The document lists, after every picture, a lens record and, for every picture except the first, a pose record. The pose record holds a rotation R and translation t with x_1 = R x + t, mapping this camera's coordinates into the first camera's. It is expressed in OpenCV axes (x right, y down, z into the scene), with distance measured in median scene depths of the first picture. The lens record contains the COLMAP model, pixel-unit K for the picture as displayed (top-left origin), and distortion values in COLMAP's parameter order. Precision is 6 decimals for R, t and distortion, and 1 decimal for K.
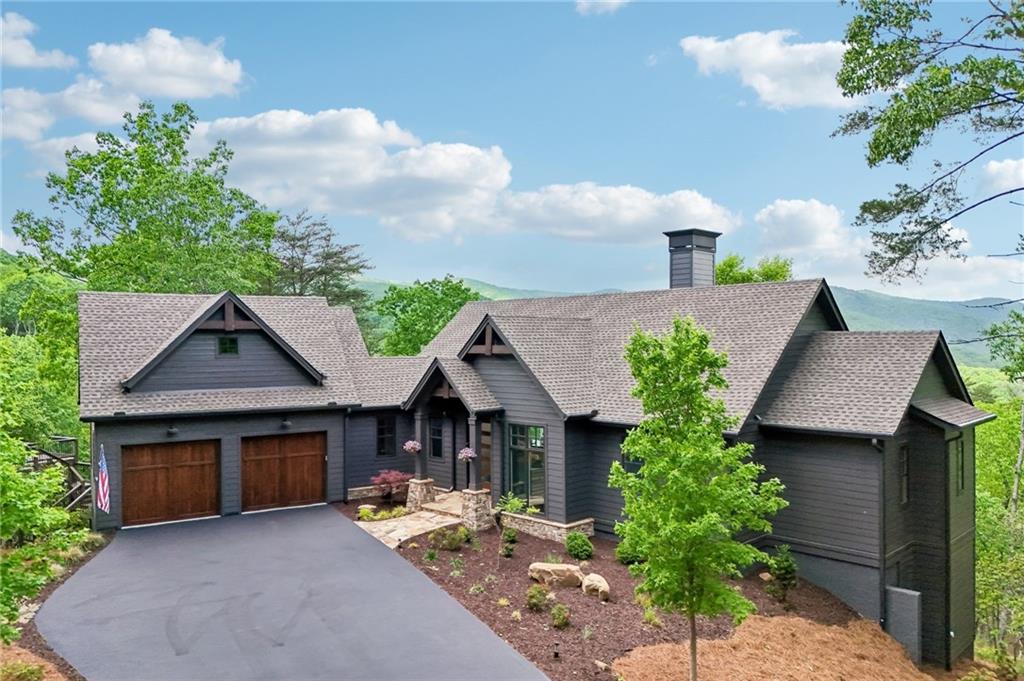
lens RADIAL K [[747.9, 0, 515.4], [0, 747.9, 336.9], [0, 0, 1]] dist [0.043961, -0.003510]
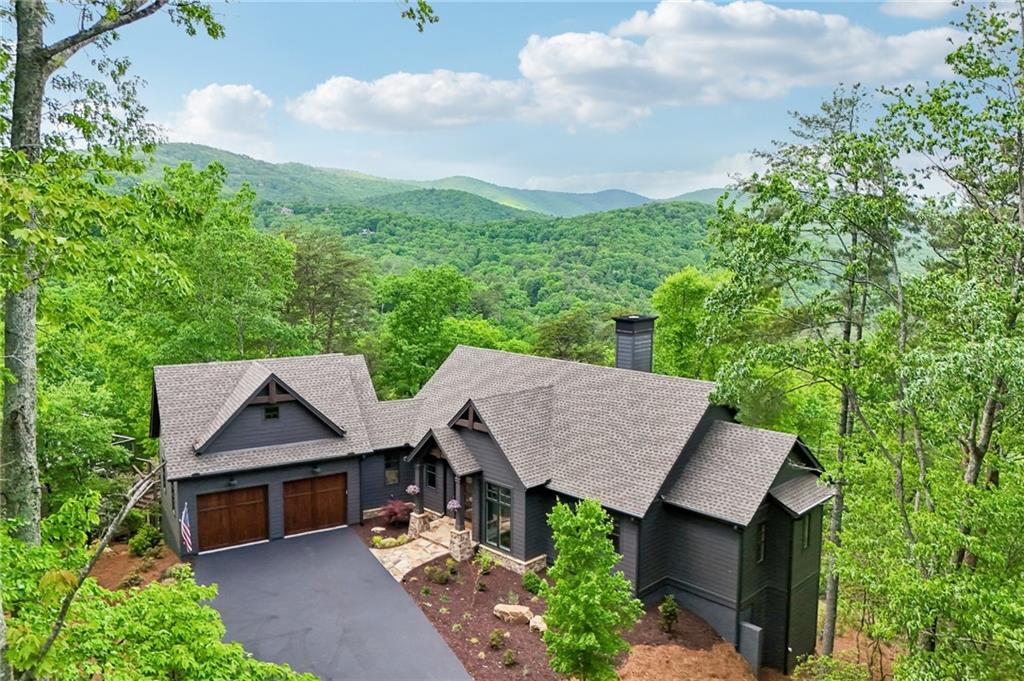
lens RADIAL K [[753.4, 0, 516.0], [0, 753.4, 325.5], [0, 0, 1]] dist [0.041576, -0.000589]
pose [[0.999885, 0.014950, 0.002668, 0.038310], [-0.015156, 0.993553, 0.112351, -0.314575], [-0.000971, -0.112378, 0.993665, -0.306229]]
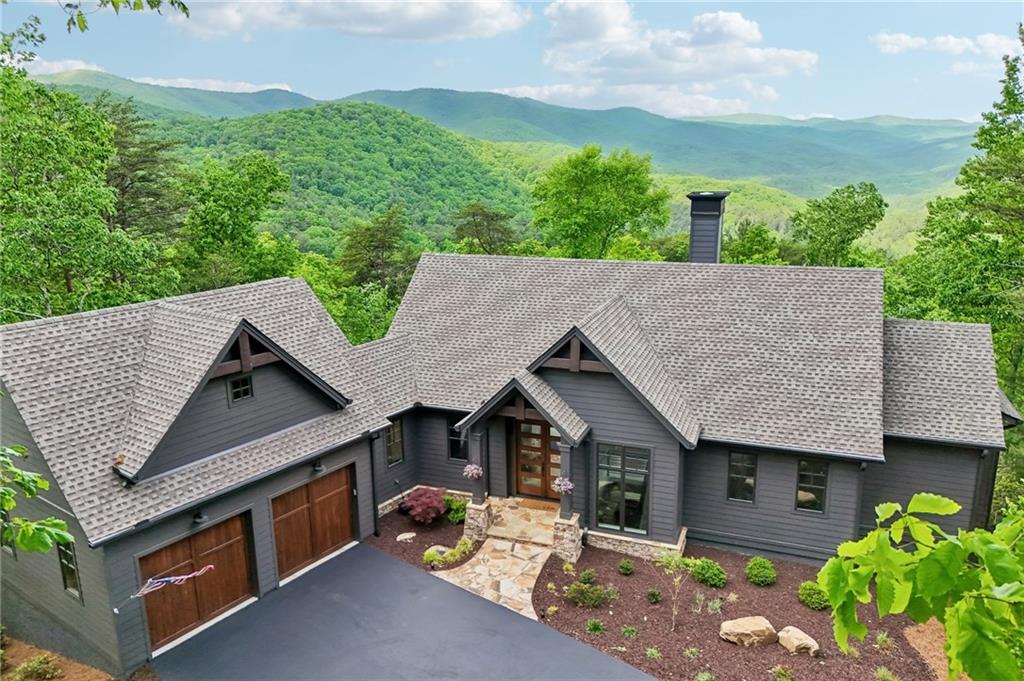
lens RADIAL K [[754.1, 0, 512.0], [0, 754.1, 340.5], [0, 0, 1]] dist [0.036893, -0.004469]
pose [[0.916113, -0.100865, 0.388025, -0.453429], [0.001291, 0.968573, 0.248726, -0.235828], [-0.400918, -0.227360, 0.887452, 0.259704]]
